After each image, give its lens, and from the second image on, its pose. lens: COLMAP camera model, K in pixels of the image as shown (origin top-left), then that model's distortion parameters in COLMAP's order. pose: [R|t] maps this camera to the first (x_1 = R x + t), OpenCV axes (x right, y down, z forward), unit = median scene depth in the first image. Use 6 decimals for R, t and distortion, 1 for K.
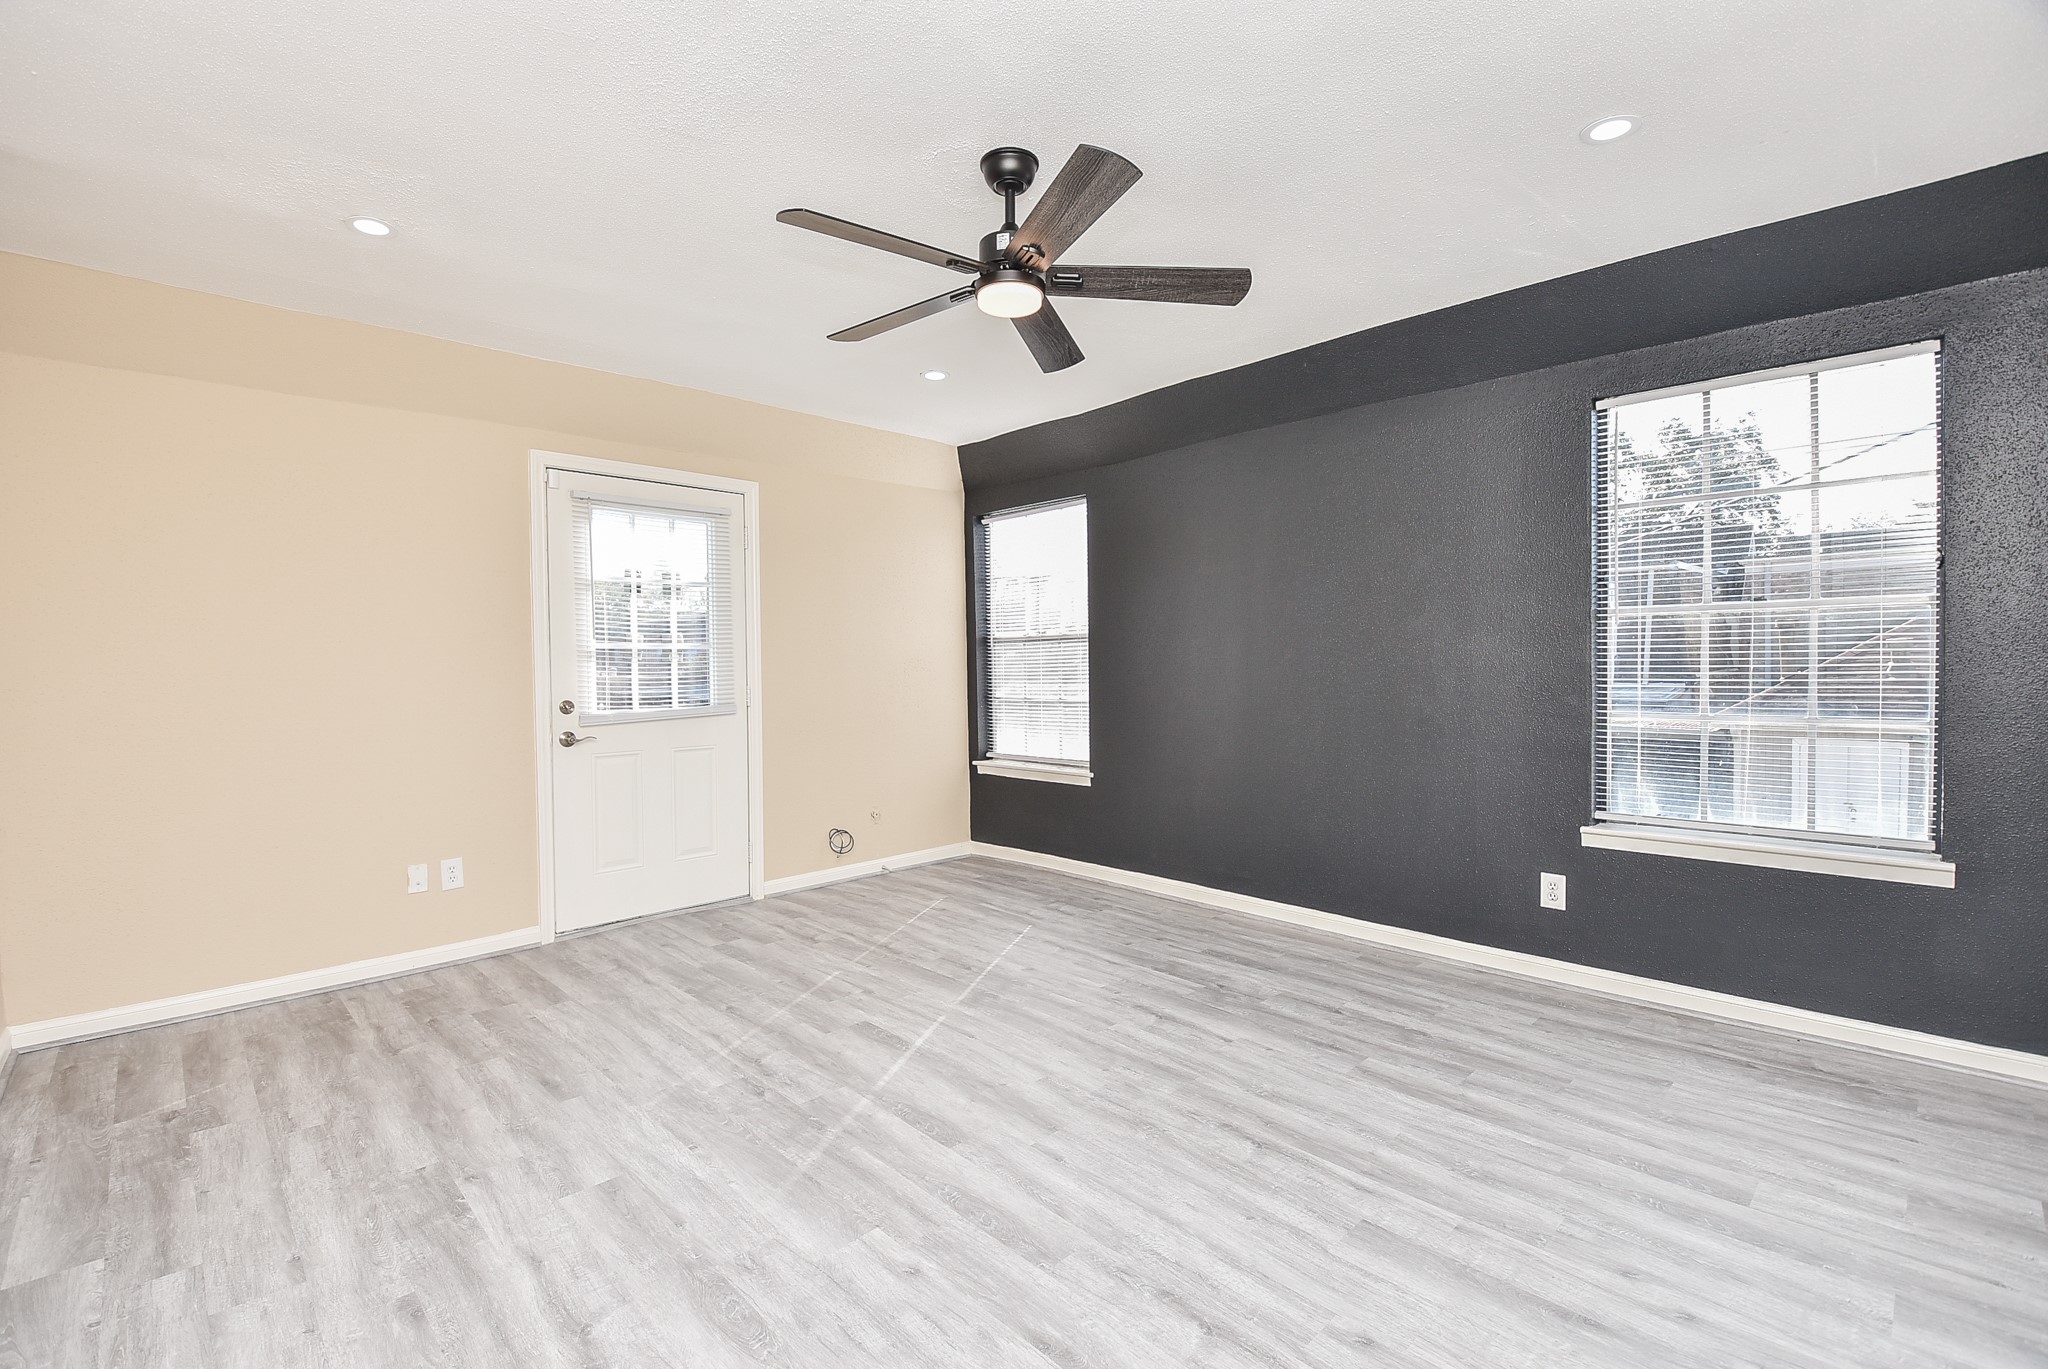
lens RADIAL K [[907.6, 0, 1021.7], [0, 907.6, 676.8], [0, 0, 1]] dist [0.008141, -0.018229]
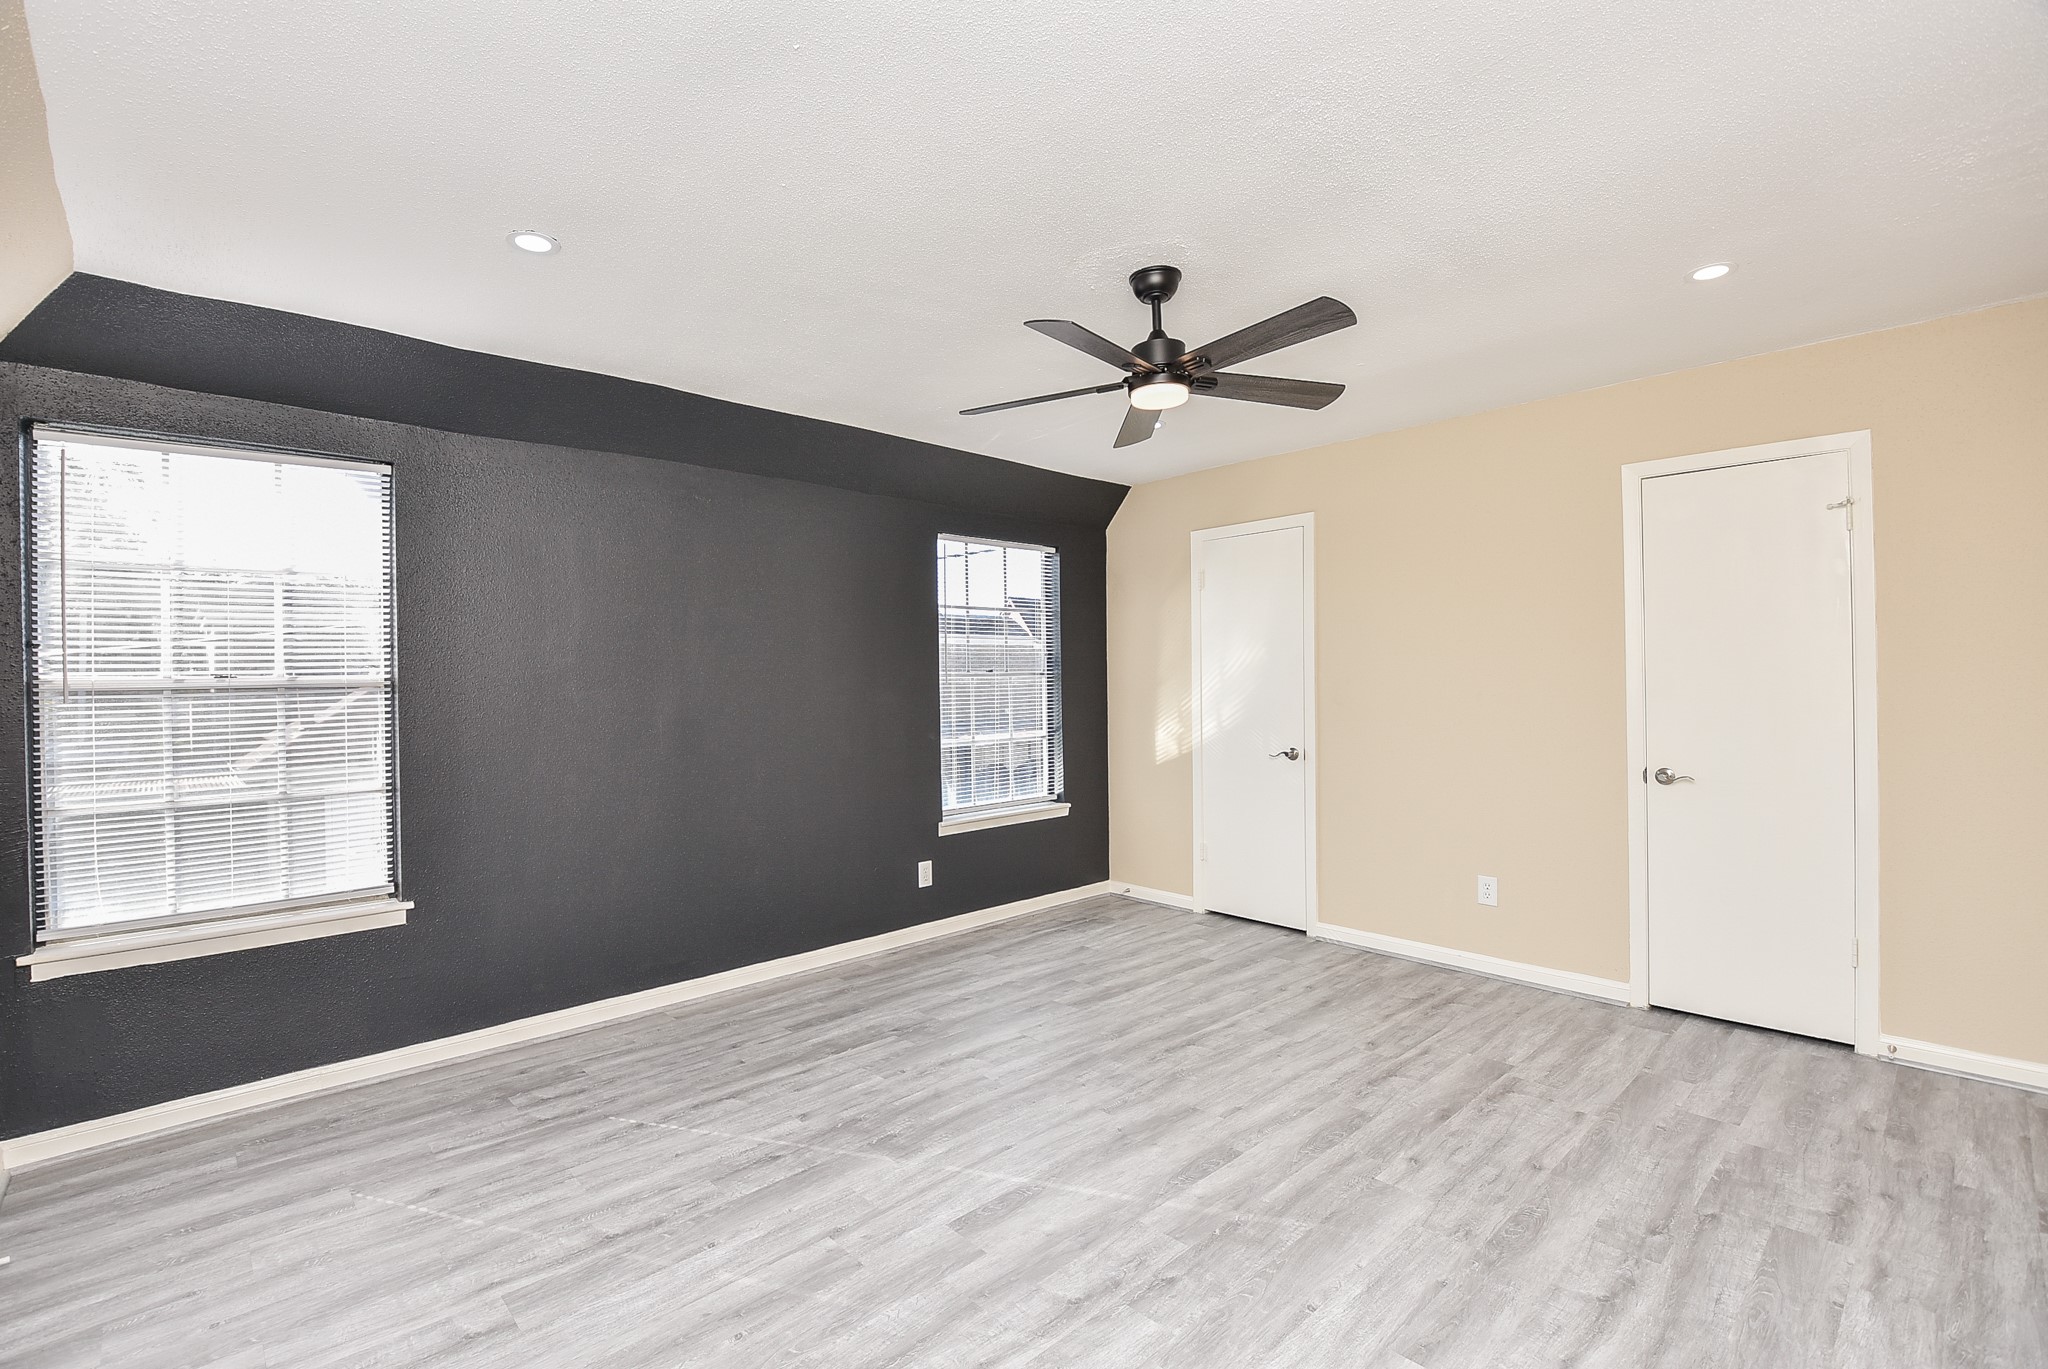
lens RADIAL K [[907.6, 0, 1021.7], [0, 907.6, 673.3], [0, 0, 1]] dist [0.008141, -0.018229]
pose [[0.028546, 0.018574, 0.999420, -0.851920], [0.037895, 0.999089, -0.019650, -0.037515], [-0.998874, 0.038434, 0.027816, 0.860880]]
